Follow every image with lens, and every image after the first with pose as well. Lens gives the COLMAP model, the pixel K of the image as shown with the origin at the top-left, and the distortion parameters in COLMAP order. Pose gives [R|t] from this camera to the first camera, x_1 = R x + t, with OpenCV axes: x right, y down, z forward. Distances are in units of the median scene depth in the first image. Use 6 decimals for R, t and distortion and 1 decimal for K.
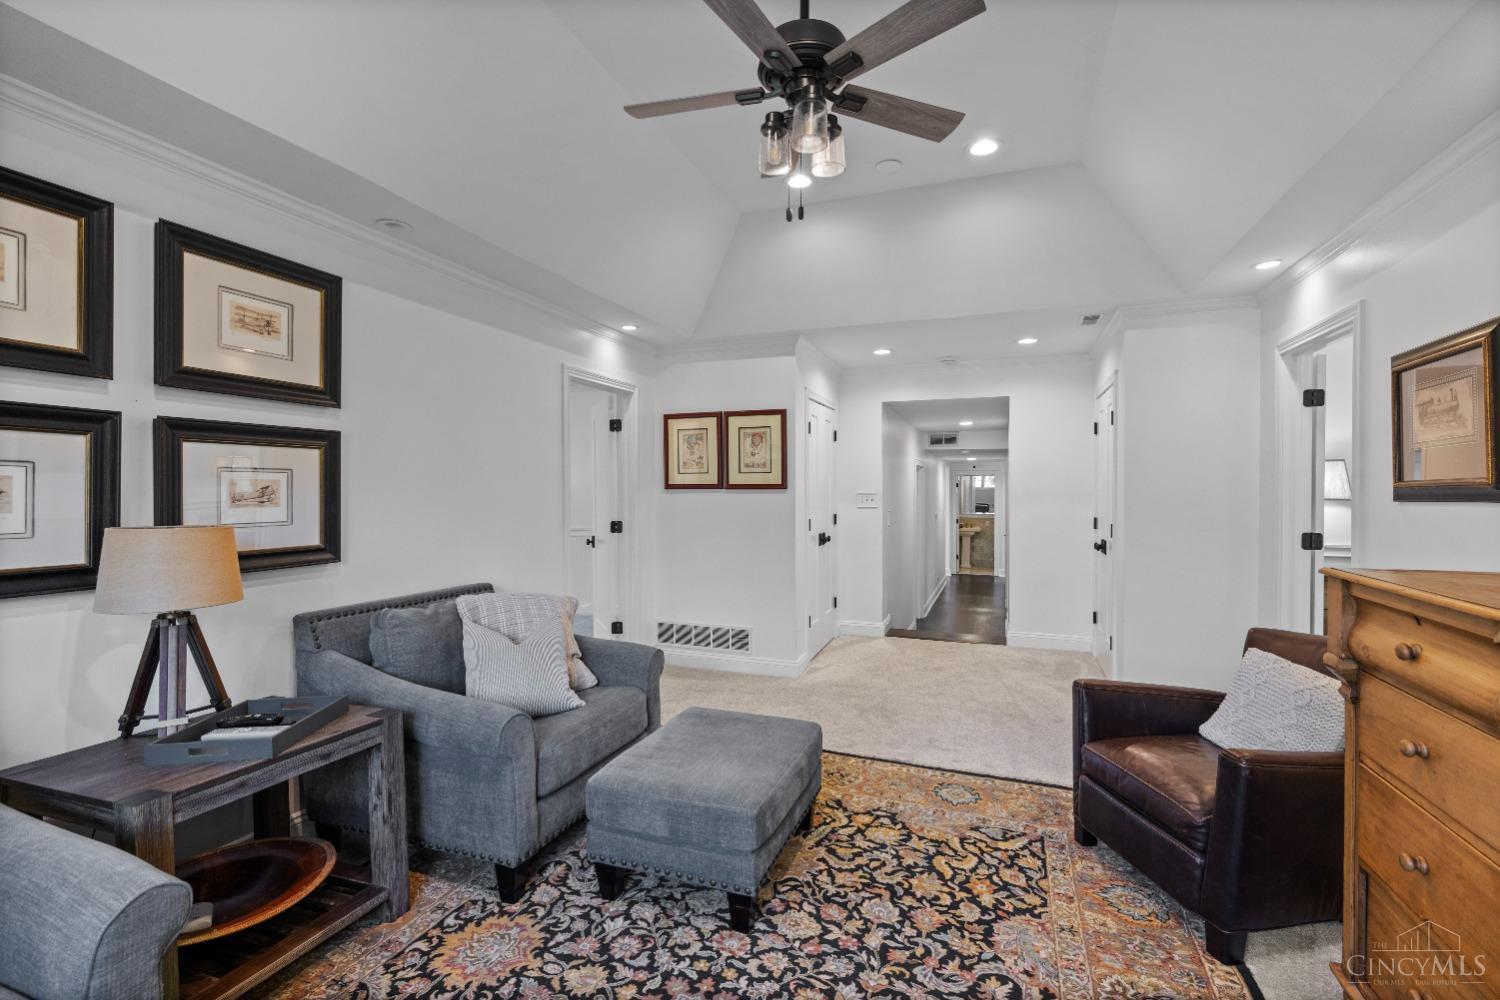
lens RADIAL K [[675.6, 0, 750.5], [0, 675.6, 494.3], [0, 0, 1]] dist [-0.001129, -0.000364]
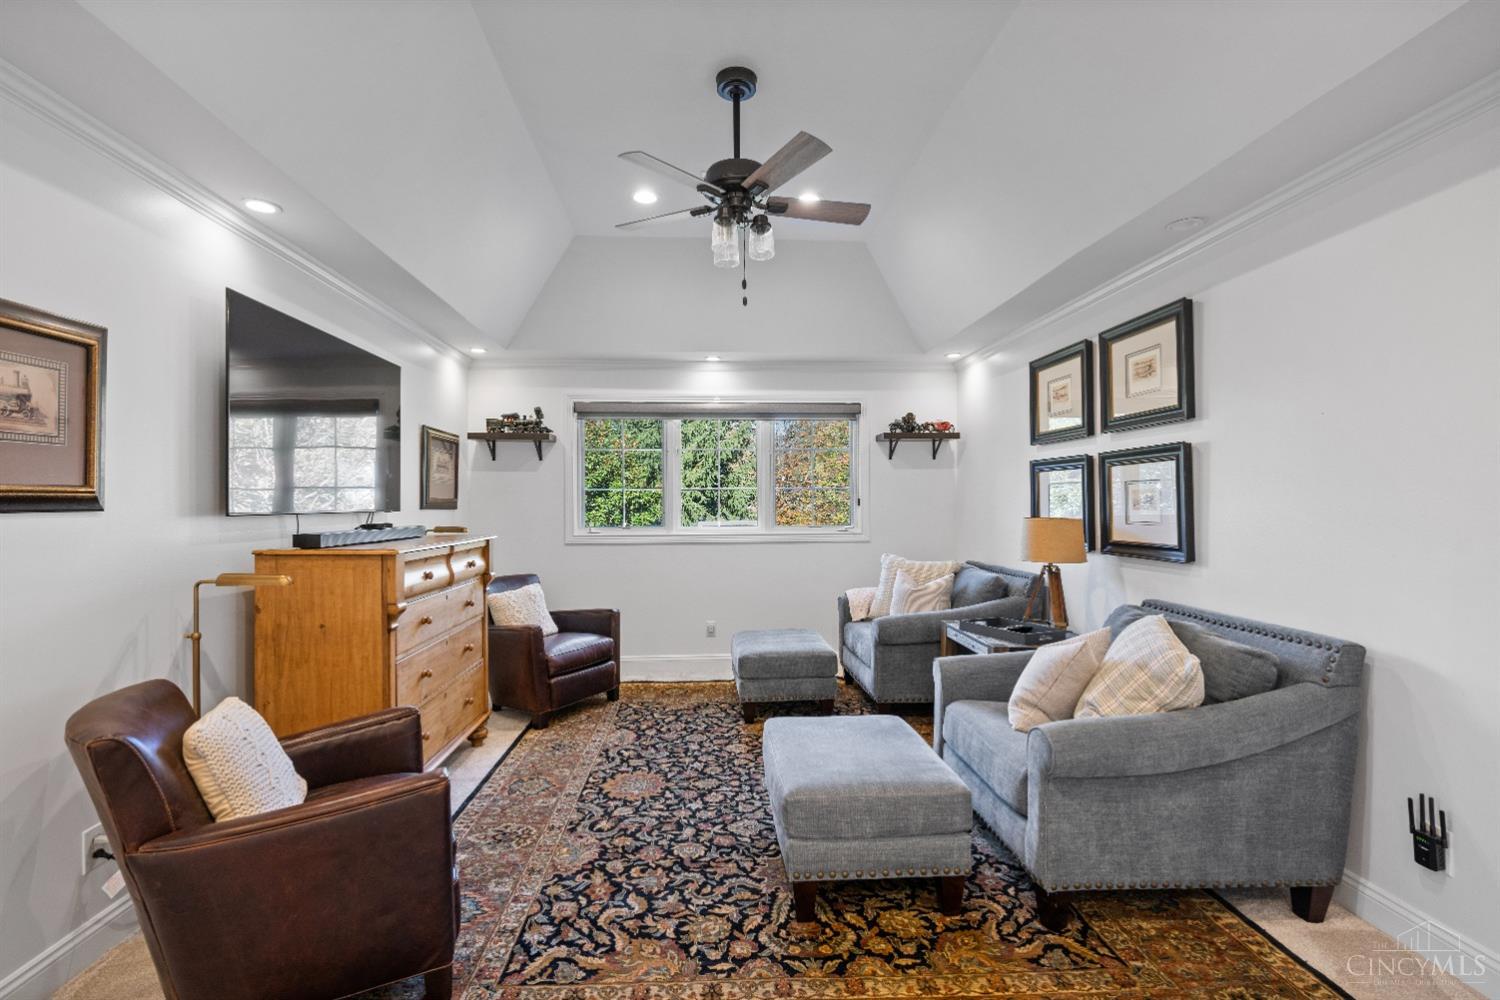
lens RADIAL K [[675.6, 0, 748.9], [0, 675.6, 497.1], [0, 0, 1]] dist [-0.001129, -0.000364]
pose [[-0.909896, 0.002705, -0.414827, 0.545913], [0.004855, 0.999980, -0.004129, -0.004217], [0.414808, -0.005771, -0.909891, 1.975018]]
